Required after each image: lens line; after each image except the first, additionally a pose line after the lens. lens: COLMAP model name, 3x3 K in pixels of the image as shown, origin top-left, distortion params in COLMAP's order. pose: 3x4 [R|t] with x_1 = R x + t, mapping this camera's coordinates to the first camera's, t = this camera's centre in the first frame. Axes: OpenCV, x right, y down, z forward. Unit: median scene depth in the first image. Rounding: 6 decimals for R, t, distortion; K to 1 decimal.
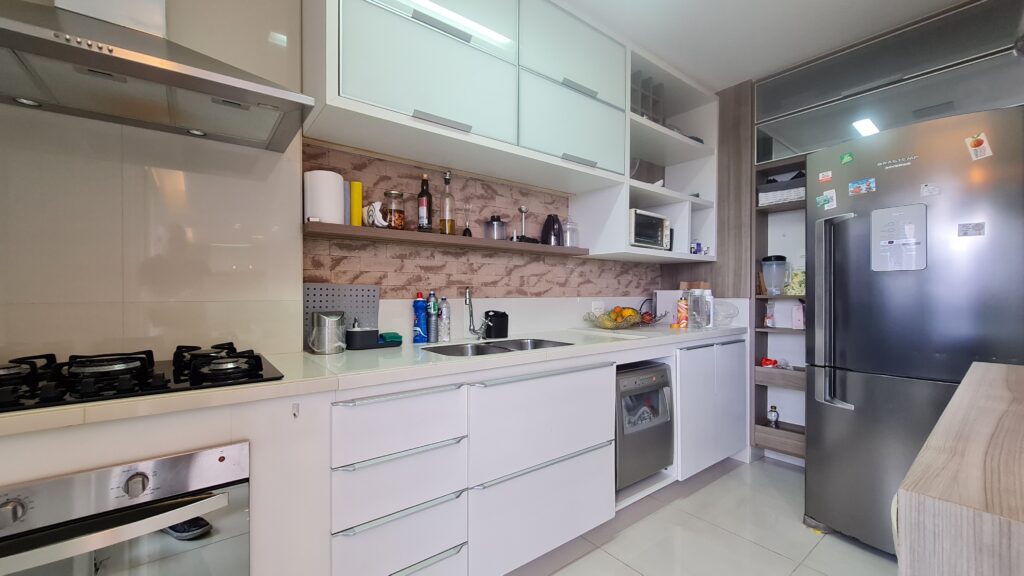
lens RADIAL K [[405.0, 0, 504.4], [0, 405.0, 294.4], [0, 0, 1]] dist [-0.001358, 0.000687]
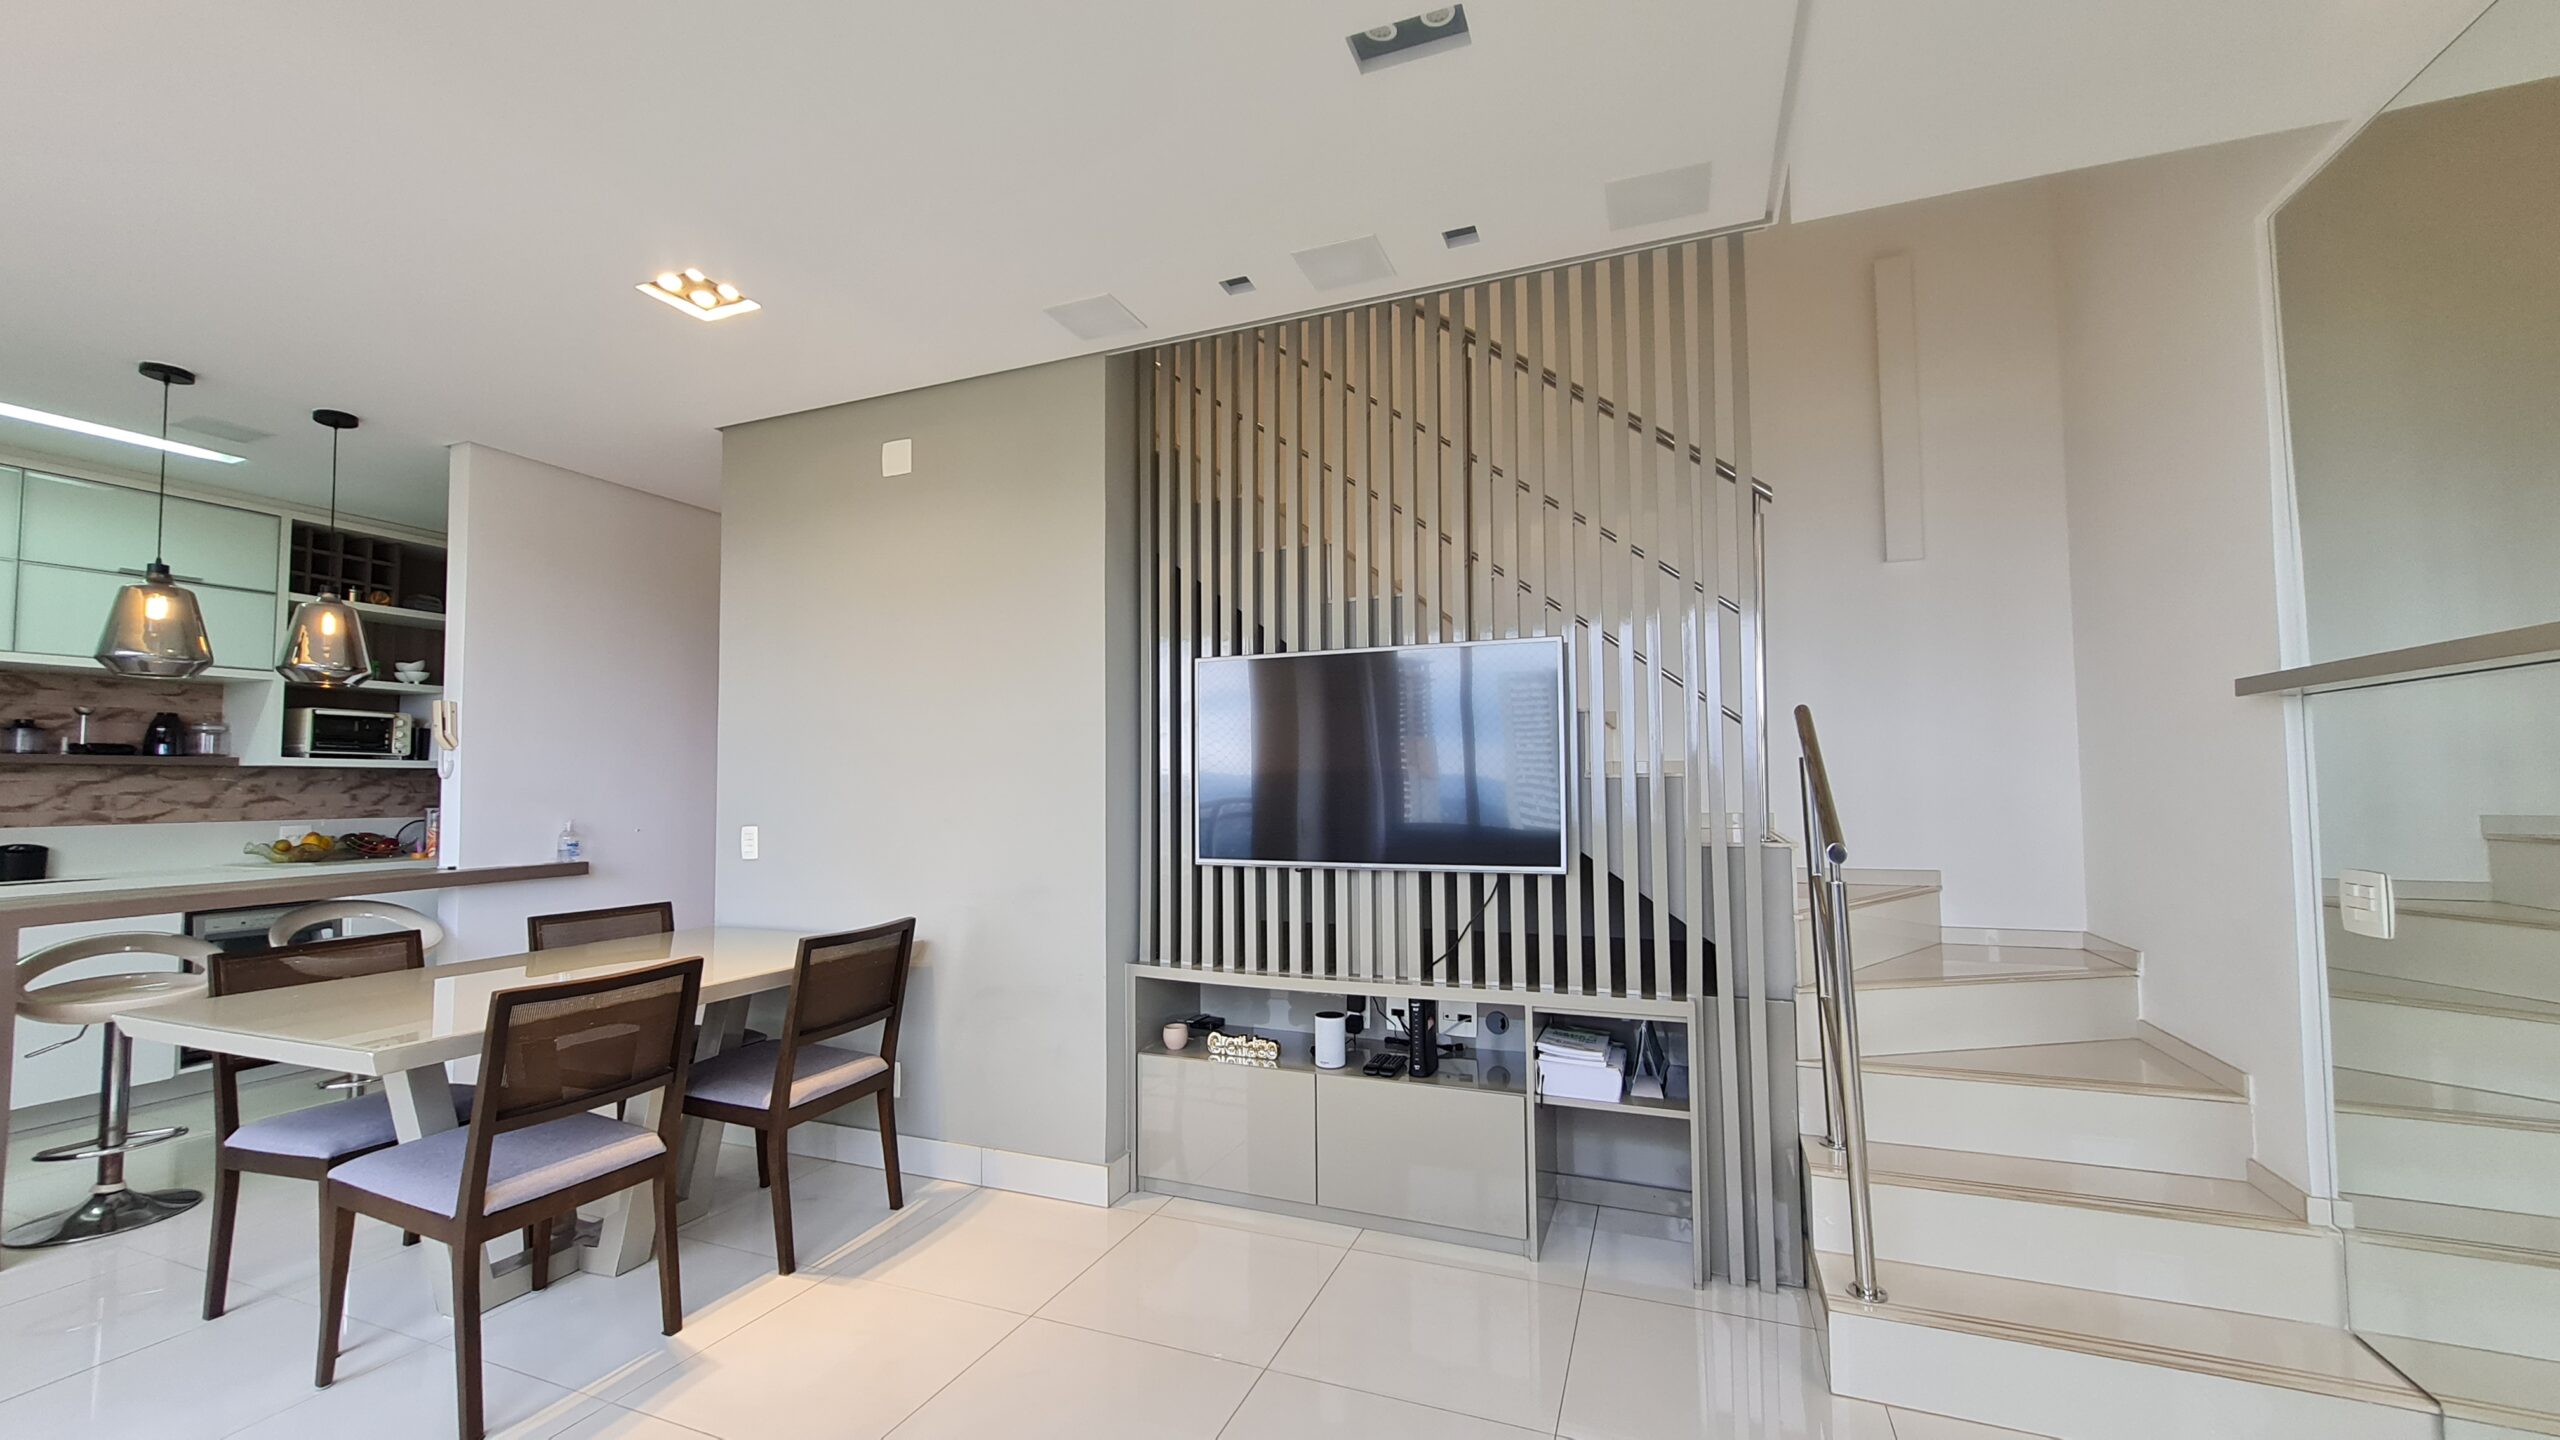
lens RADIAL K [[1012.4, 0, 1265.1], [0, 1012.4, 731.5], [0, 0, 1]] dist [-0.001358, 0.000687]
pose [[0.861974, 0.018128, 0.506628, 1.065104], [0.013058, 0.998235, -0.057936, -0.032030], [-0.506784, 0.056555, 0.860216, -1.883494]]
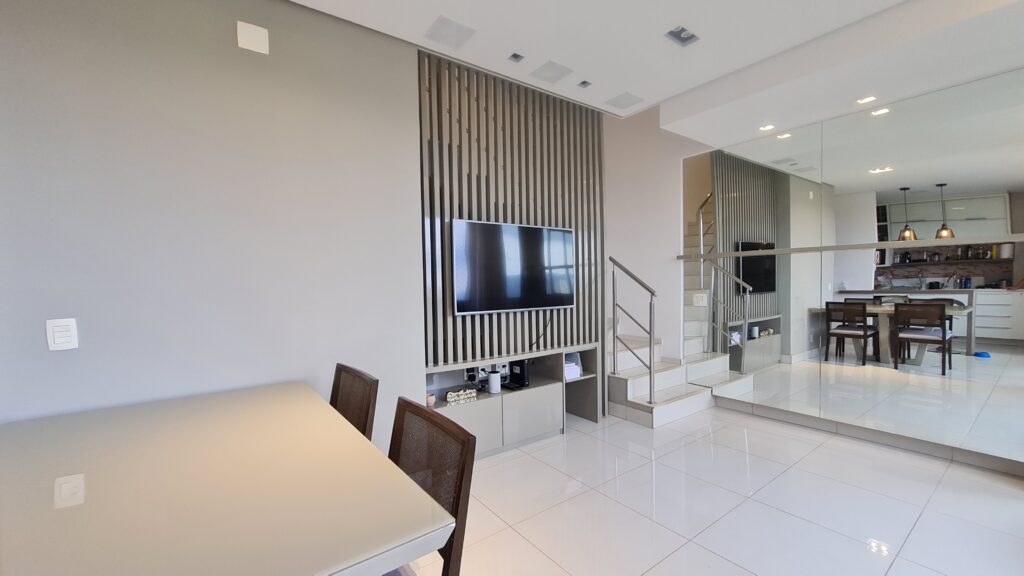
lens RADIAL K [[405.0, 0, 505.8], [0, 405.0, 294.7], [0, 0, 1]] dist [-0.001358, 0.000687]
pose [[0.020353, -0.033213, 0.999241, 0.471656], [0.026479, 0.999115, 0.032670, -0.028823], [-0.999442, 0.025794, 0.021214, -0.743669]]
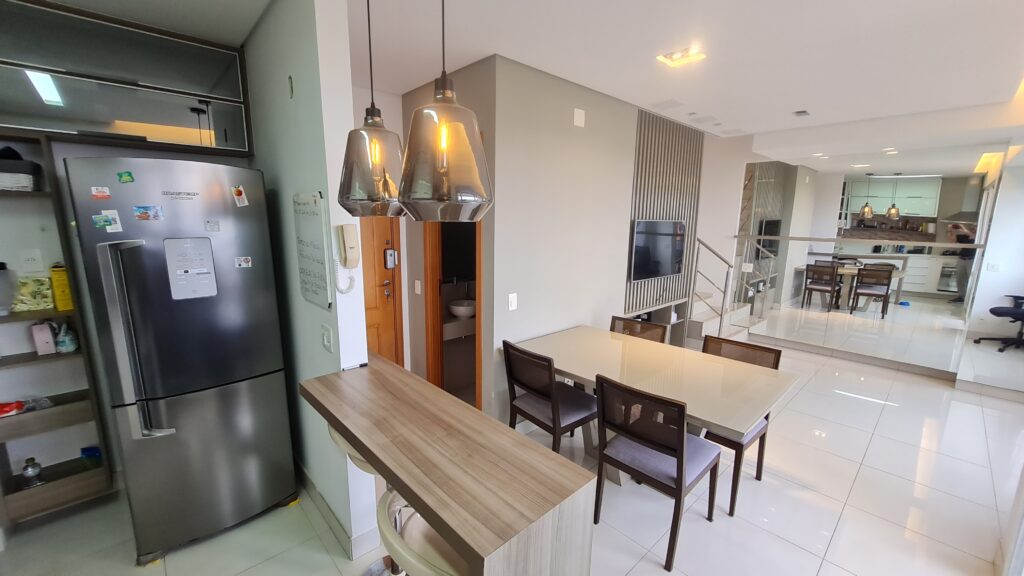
lens RADIAL K [[405.0, 0, 504.3], [0, 405.0, 294.3], [0, 0, 1]] dist [-0.001358, 0.000687]
pose [[-0.089035, -0.183572, 0.978966, -0.137096], [-0.005658, 0.982947, 0.183804, -0.226392], [-0.996012, 0.010826, -0.088556, 0.224579]]
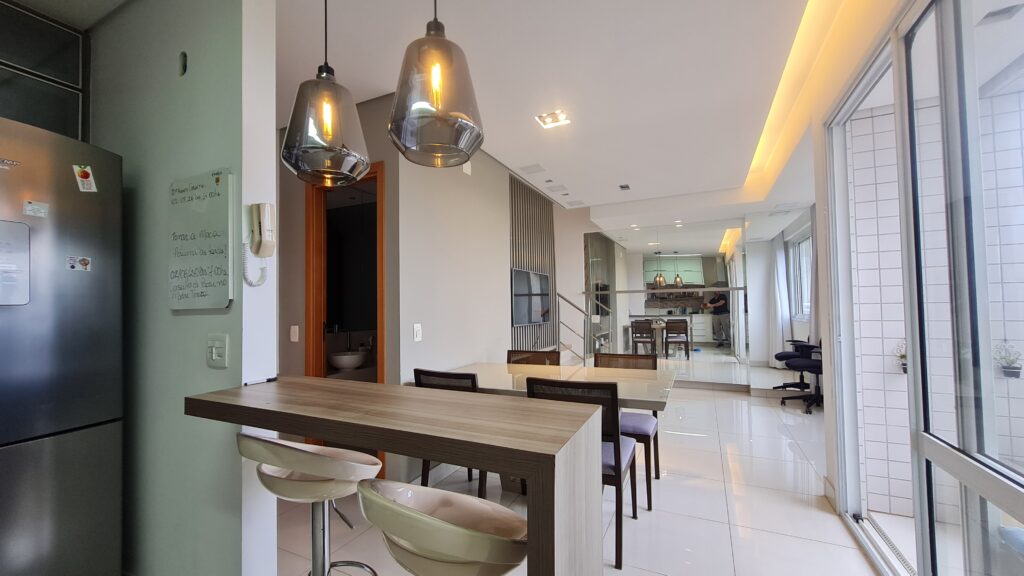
lens RADIAL K [[405.0, 0, 504.6], [0, 405.0, 294.5], [0, 0, 1]] dist [-0.001358, 0.000687]
pose [[-0.449946, 0.037138, 0.892283, -0.094271], [0.022152, 0.999292, -0.030421, -0.028599], [-0.892781, 0.006078, -0.450450, 0.408984]]
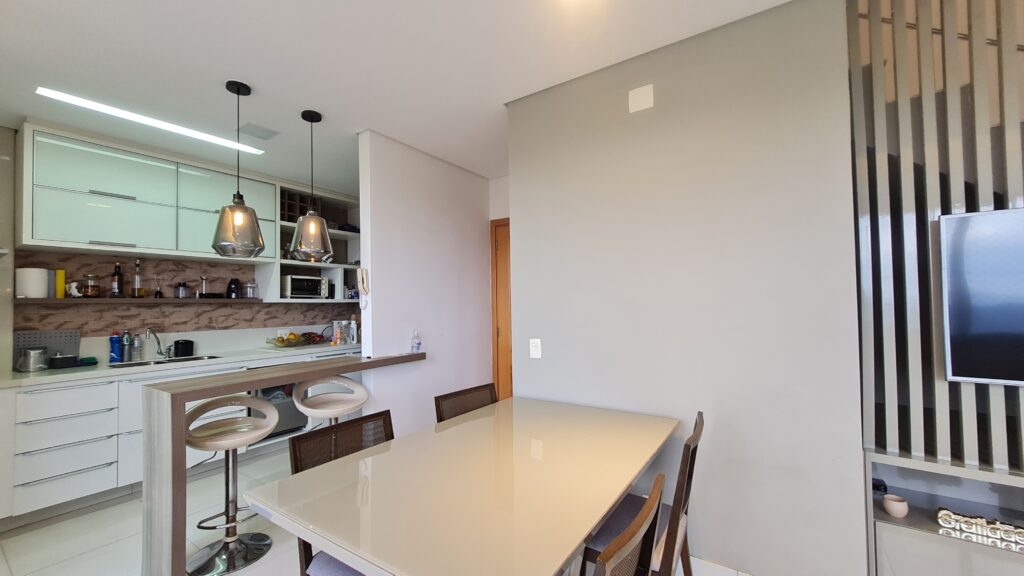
lens RADIAL K [[405.0, 0, 504.8], [0, 405.0, 294.6], [0, 0, 1]] dist [-0.001358, 0.000687]
pose [[0.949950, -0.007554, 0.312309, 0.739900], [0.017726, 0.999400, -0.029744, -0.075502], [-0.311897, 0.033792, 0.949515, -1.008616]]
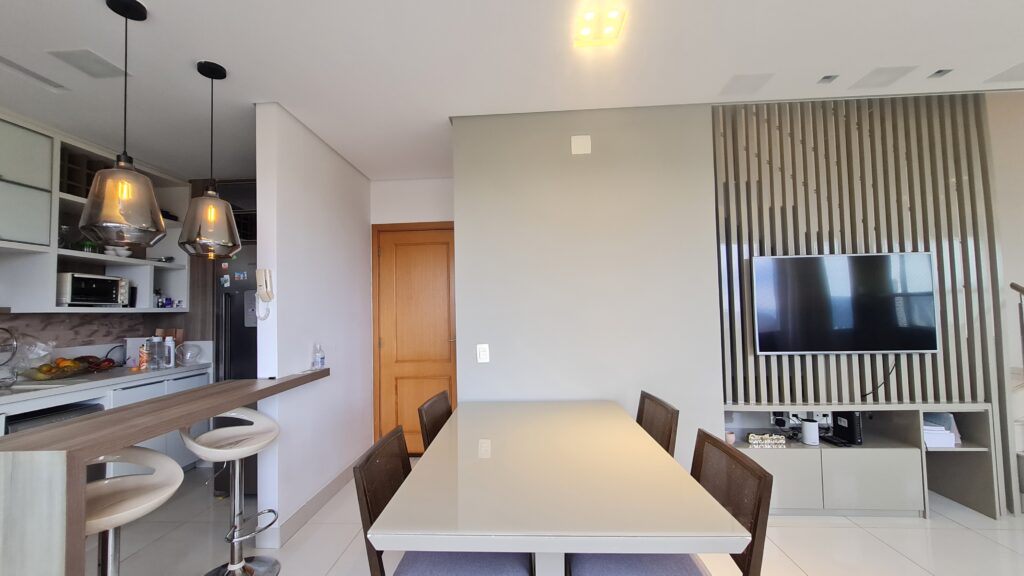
lens RADIAL K [[405.0, 0, 505.0], [0, 405.0, 294.4], [0, 0, 1]] dist [-0.001358, 0.000687]
pose [[0.650894, 0.016442, 0.758991, 0.289937], [0.026616, 0.998657, -0.044459, -0.076182], [-0.758702, 0.049139, 0.649581, -0.785378]]
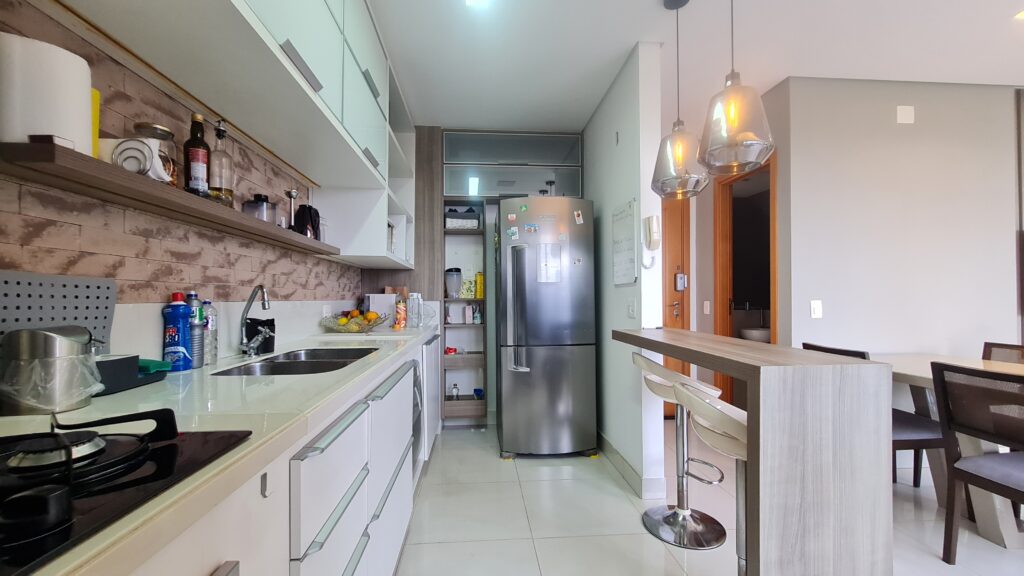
lens RADIAL K [[405.0, 0, 505.7], [0, 405.0, 294.5], [0, 0, 1]] dist [-0.001358, 0.000687]
pose [[0.545134, 0.006304, 0.838325, -0.432701], [0.007061, 0.999902, -0.012111, 0.008951], [-0.838319, 0.012521, 0.545036, 0.201348]]
